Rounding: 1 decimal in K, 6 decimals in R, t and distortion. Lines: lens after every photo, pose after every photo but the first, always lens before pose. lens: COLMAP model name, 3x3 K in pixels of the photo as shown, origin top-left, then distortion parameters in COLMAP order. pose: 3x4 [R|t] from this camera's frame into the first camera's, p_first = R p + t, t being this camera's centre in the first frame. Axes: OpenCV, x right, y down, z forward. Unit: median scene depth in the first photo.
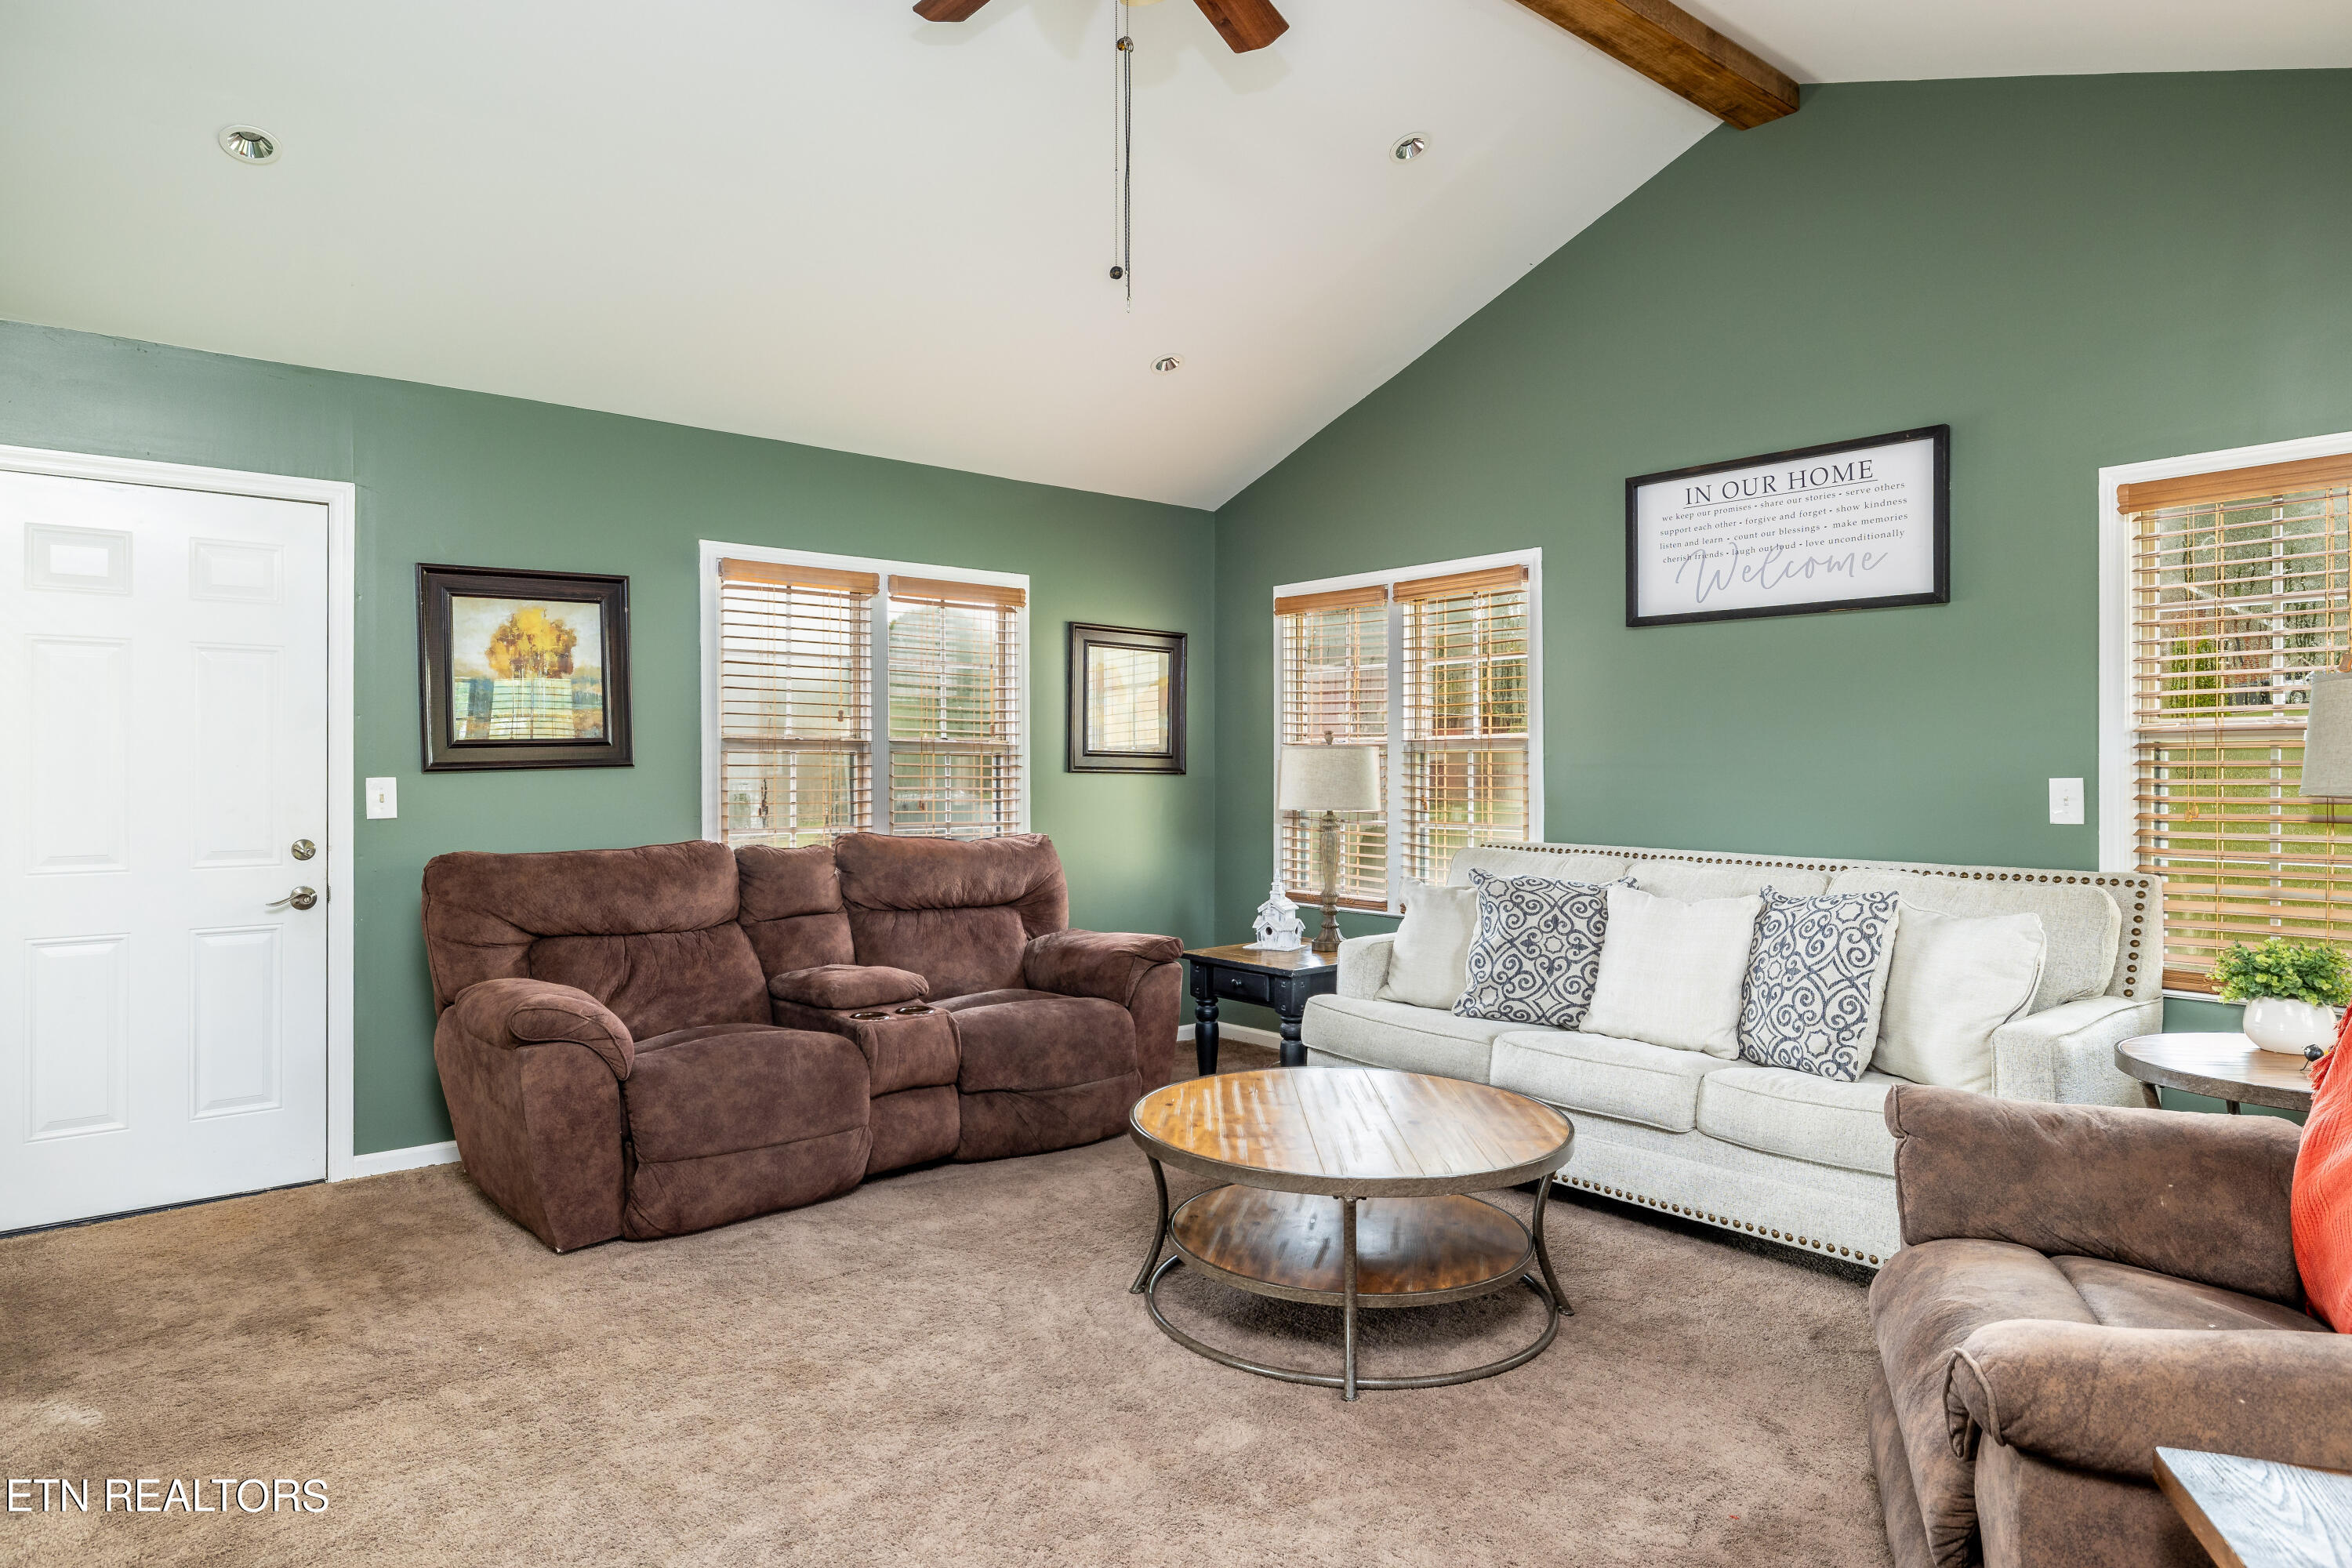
lens RADIAL K [[1387.8, 0, 1169.8], [0, 1387.8, 774.2], [0, 0, 1]] dist [-0.002190, -0.000198]
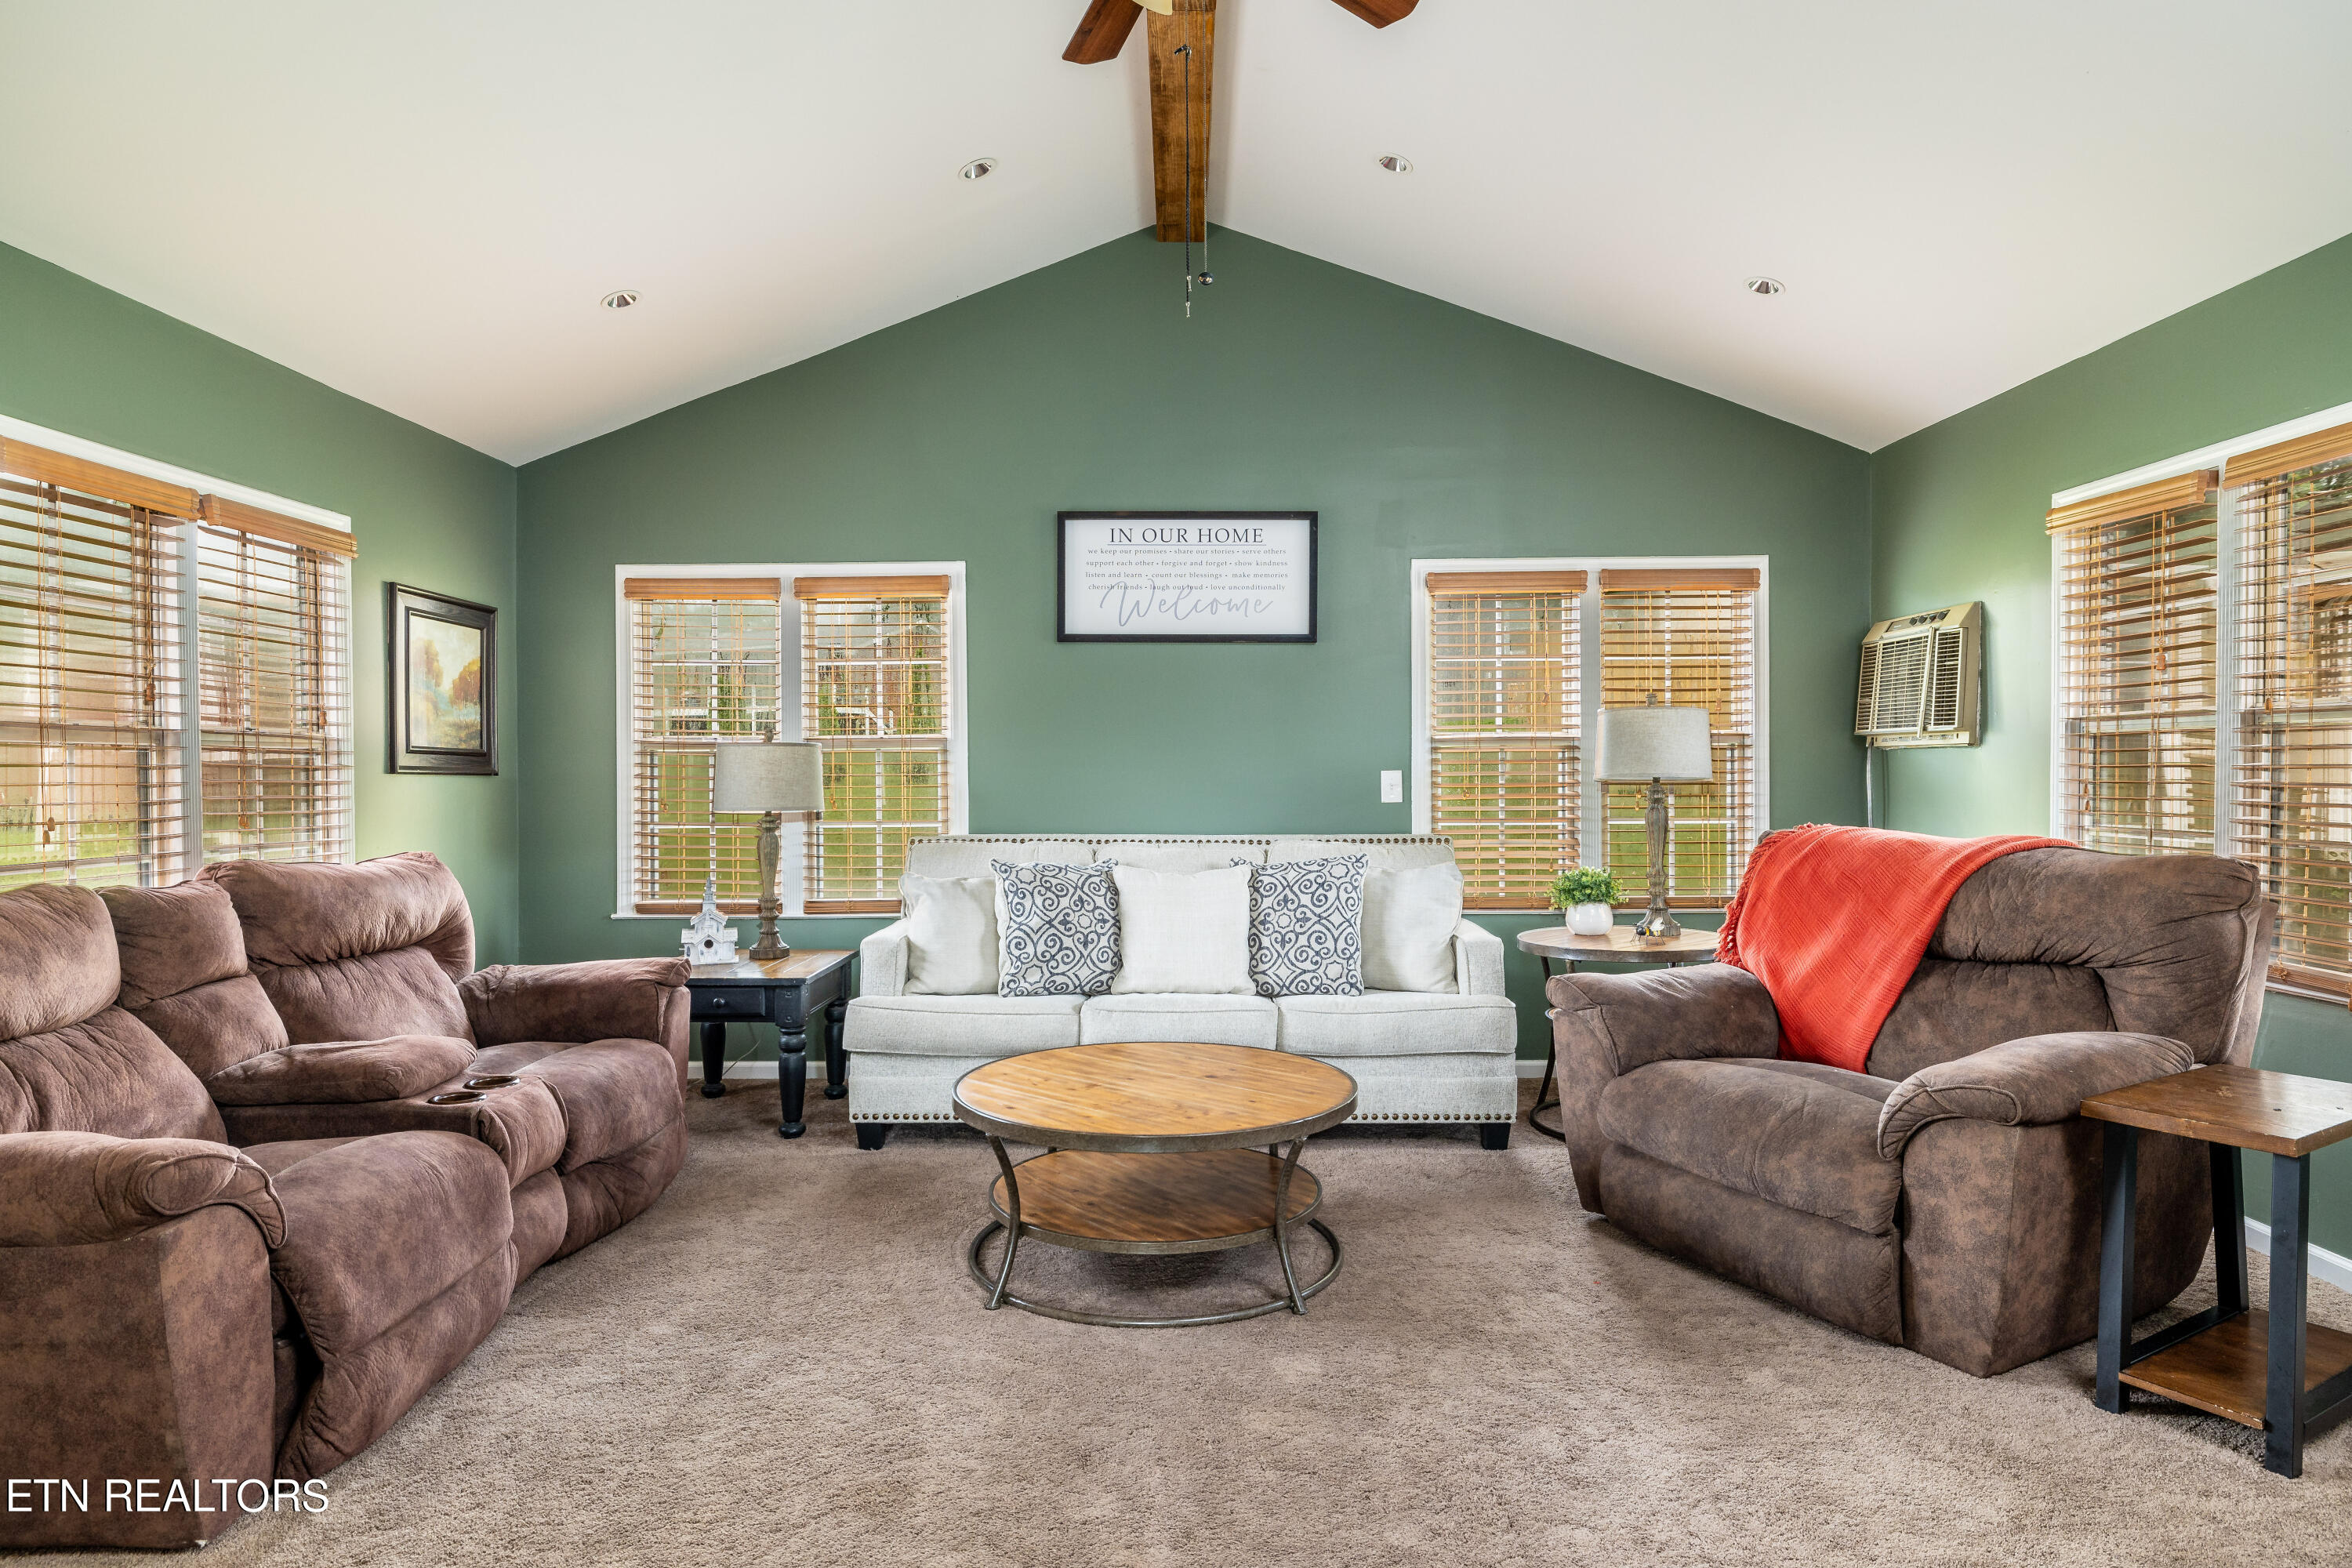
lens RADIAL K [[1342.9, 0, 1176.0], [0, 1342.9, 784.0], [0, 0, 1]] dist [-0.002249, -0.000489]
pose [[0.651718, -0.012479, 0.758359, -0.482919], [0.008863, 0.999922, 0.008837, 0.002090], [-0.758410, 0.000962, 0.651777, 0.222982]]
